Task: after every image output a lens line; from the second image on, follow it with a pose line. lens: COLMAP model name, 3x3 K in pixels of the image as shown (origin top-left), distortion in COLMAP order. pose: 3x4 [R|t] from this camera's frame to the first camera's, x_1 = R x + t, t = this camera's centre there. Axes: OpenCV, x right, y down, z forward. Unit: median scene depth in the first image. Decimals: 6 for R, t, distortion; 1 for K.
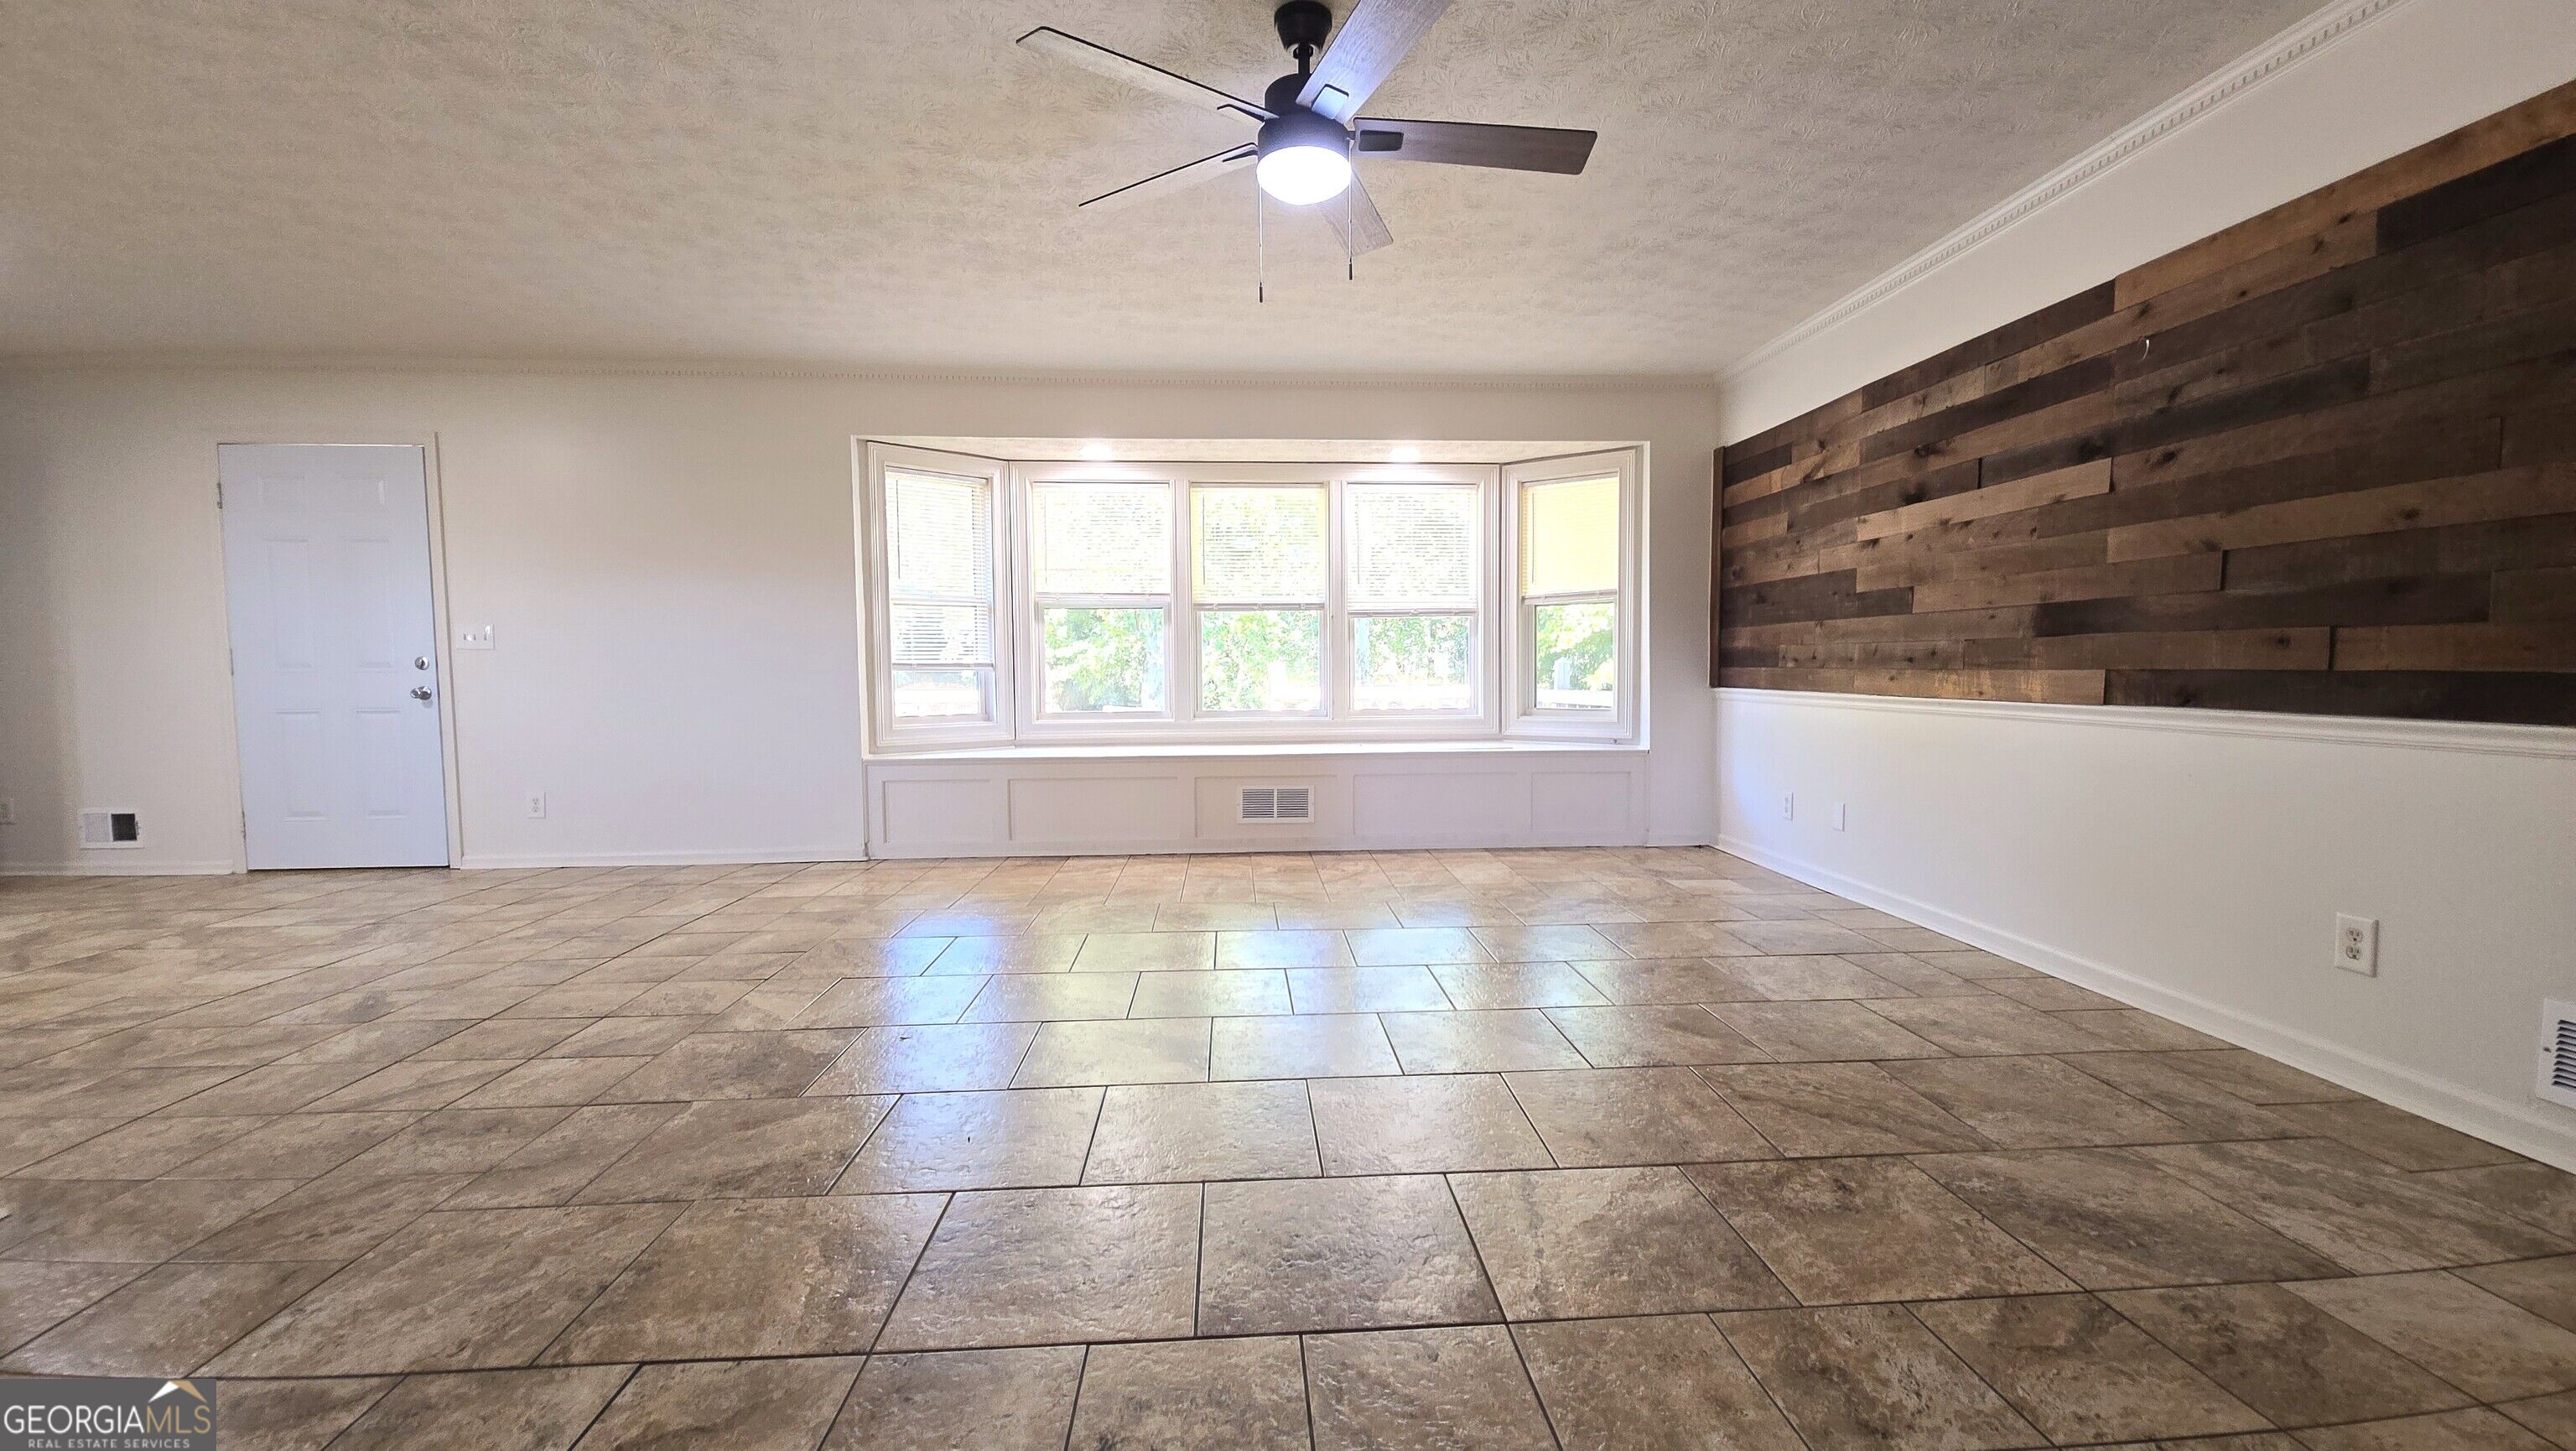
lens RADIAL K [[1052.4, 0, 1310.6], [0, 1052.4, 721.4], [0, 0, 1]] dist [0.004651, -0.004989]
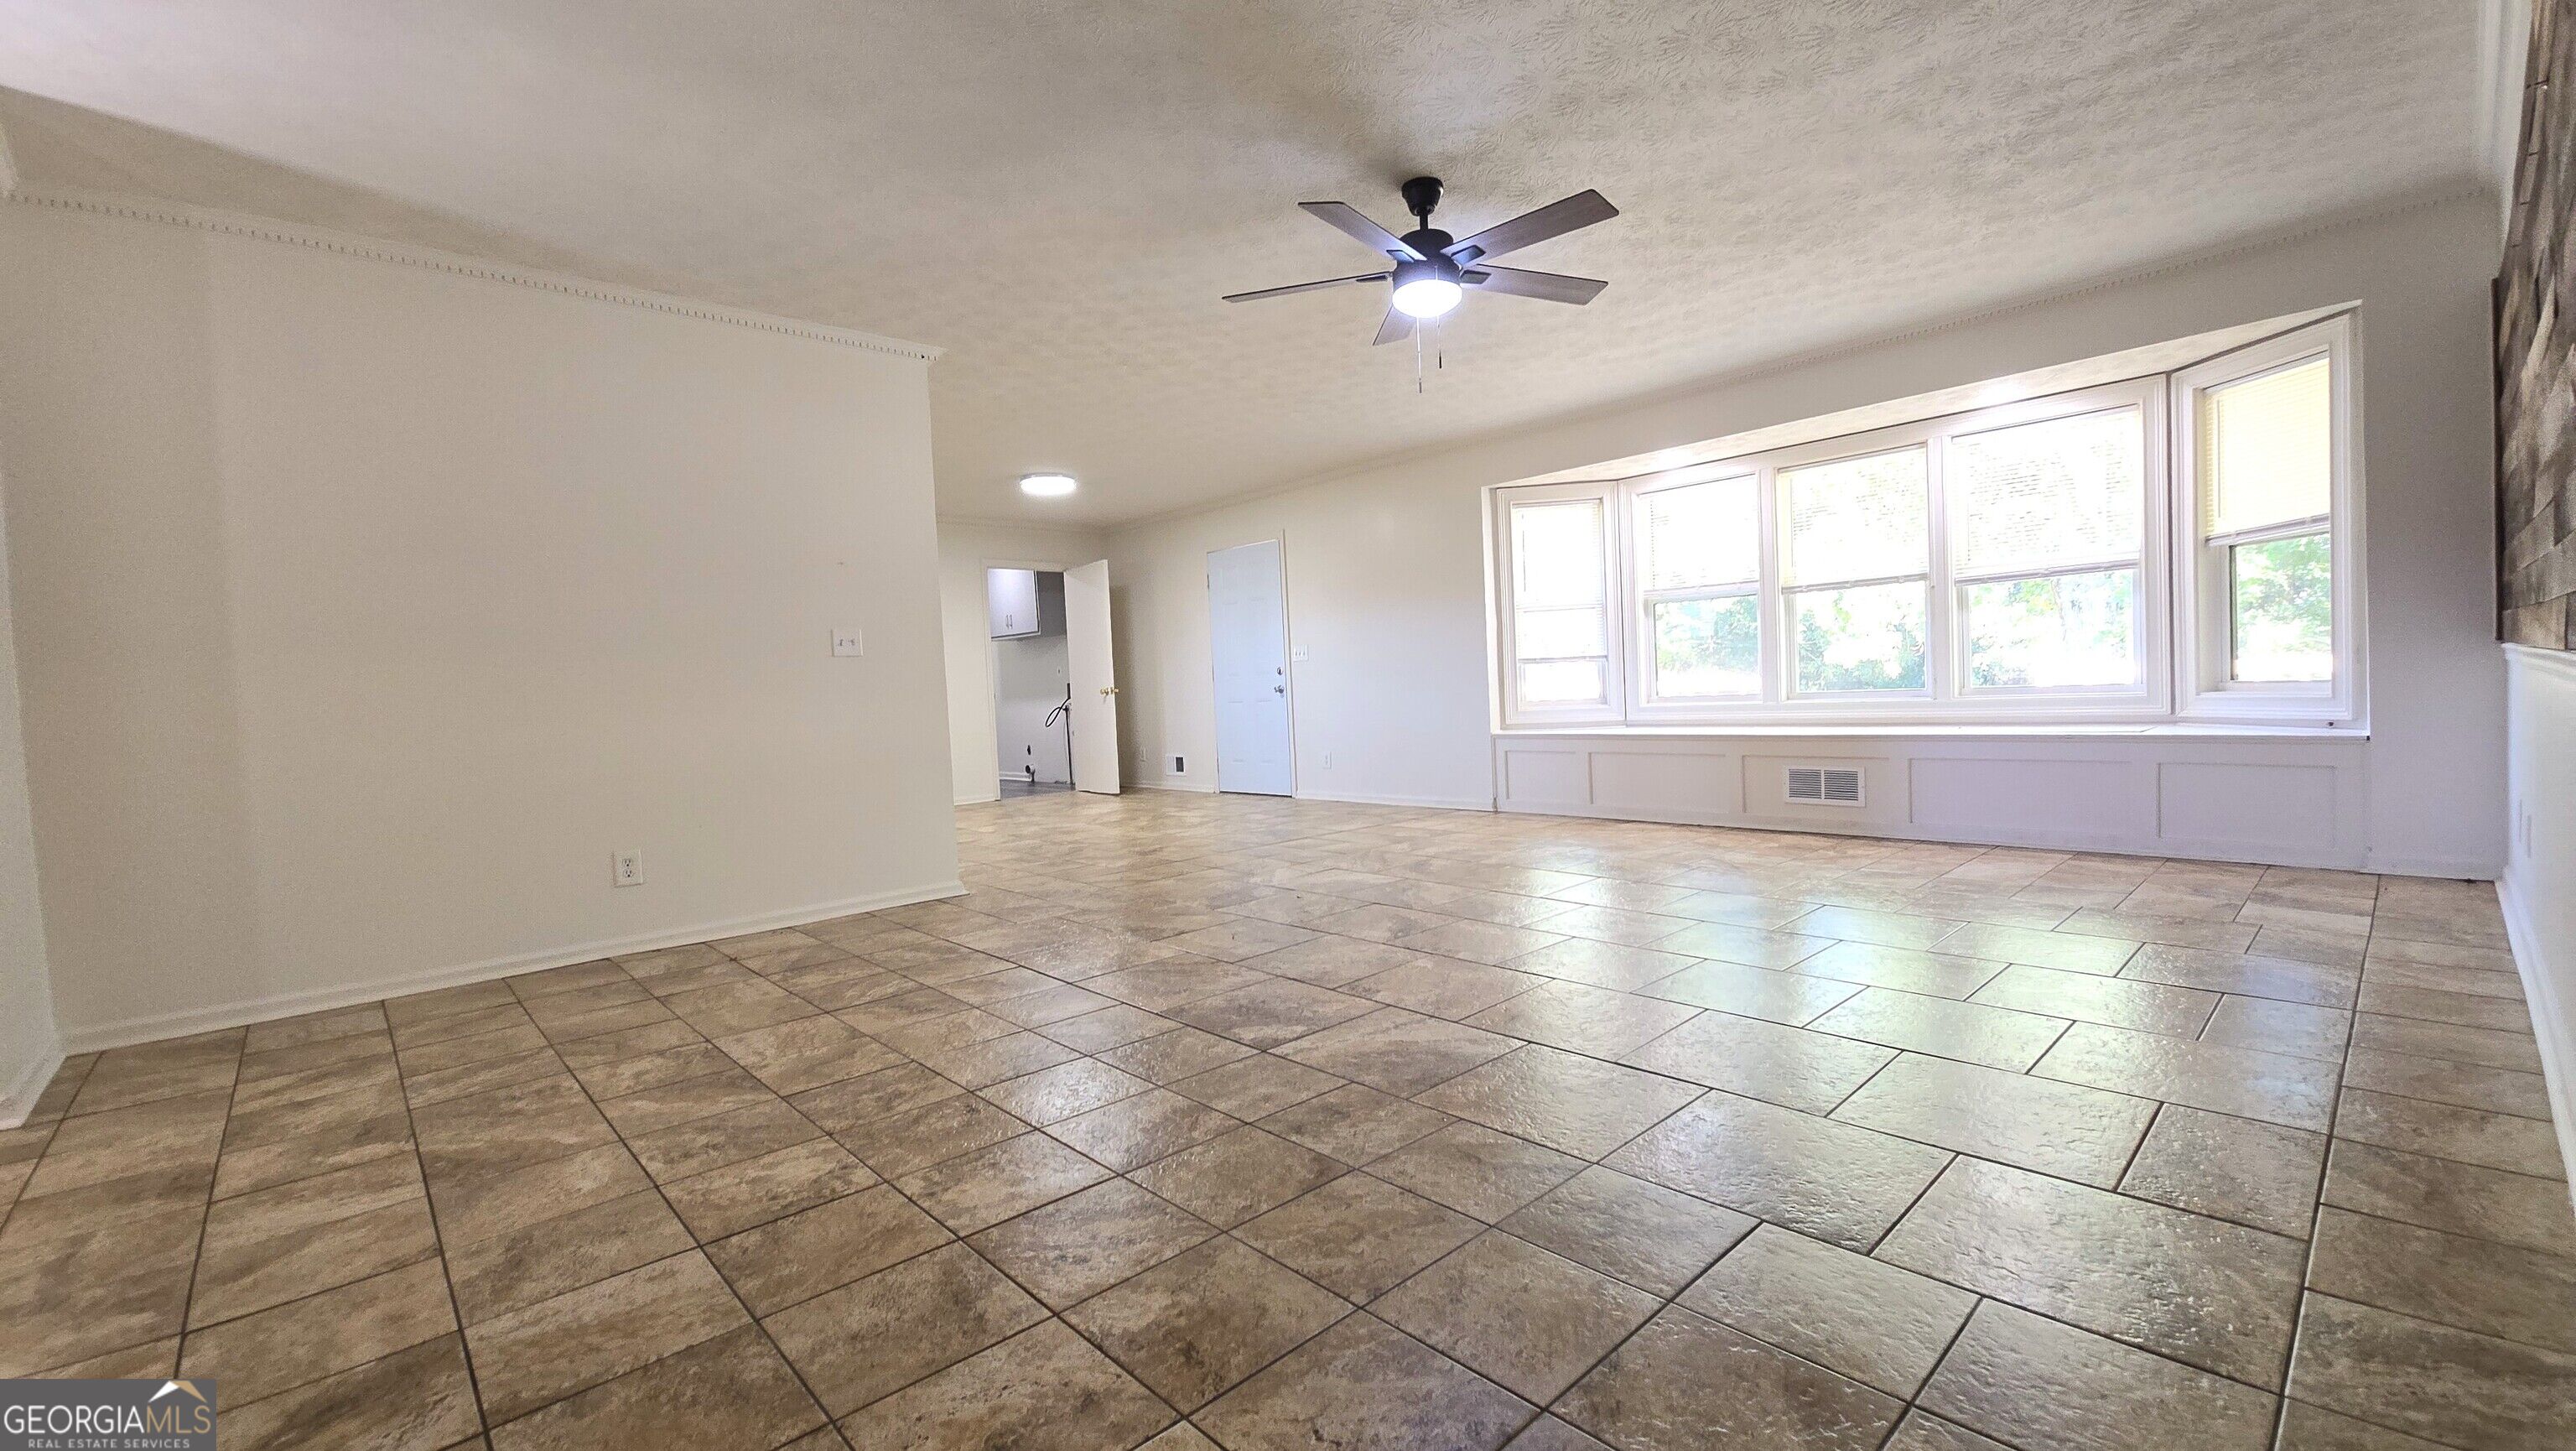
lens RADIAL K [[1052.4, 0, 1311.6], [0, 1052.4, 719.7], [0, 0, 1]] dist [0.004651, -0.004989]
pose [[0.630291, 0.002683, -0.776354, 0.598003], [0.001402, 0.999988, 0.004593, 0.016690], [0.776358, -0.003983, 0.630280, 0.006961]]
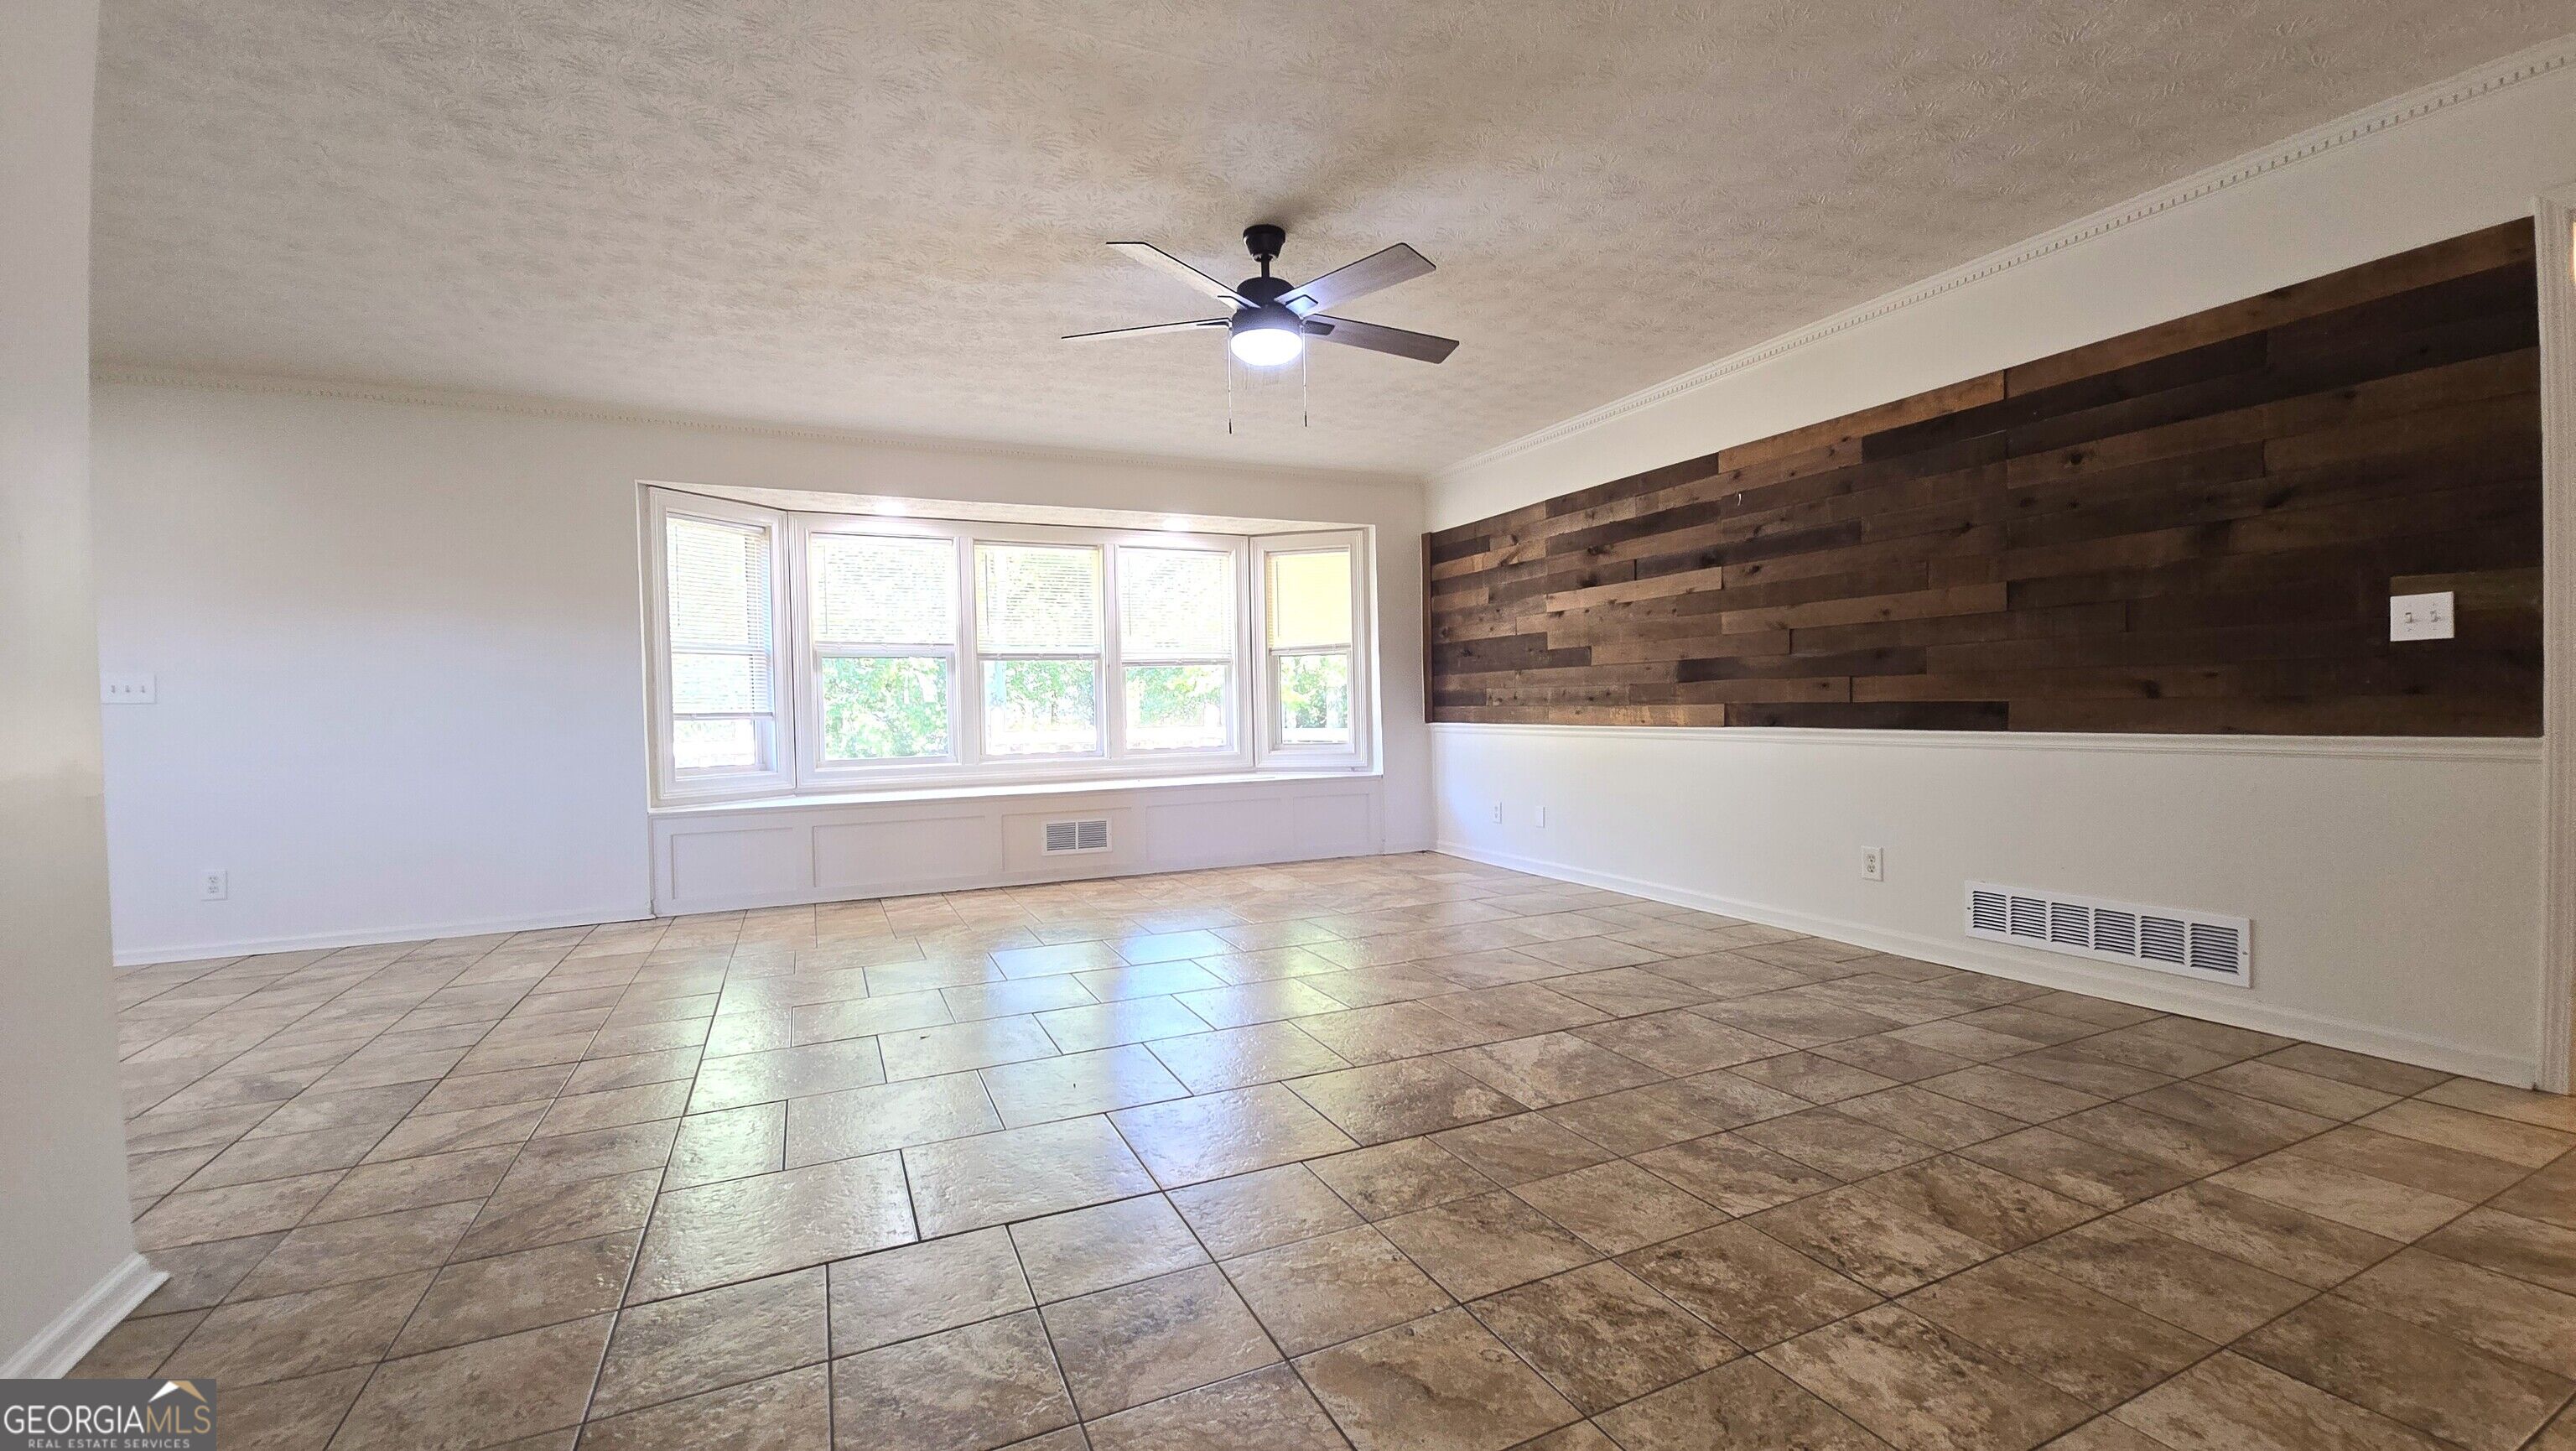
lens RADIAL K [[1052.4, 0, 1311.4], [0, 1052.4, 715.4], [0, 0, 1]] dist [0.004651, -0.004989]
pose [[0.932500, -0.015375, 0.360842, -0.276710], [0.032629, 0.998594, -0.041772, 0.009378], [-0.359692, 0.050726, 0.931691, -0.161536]]
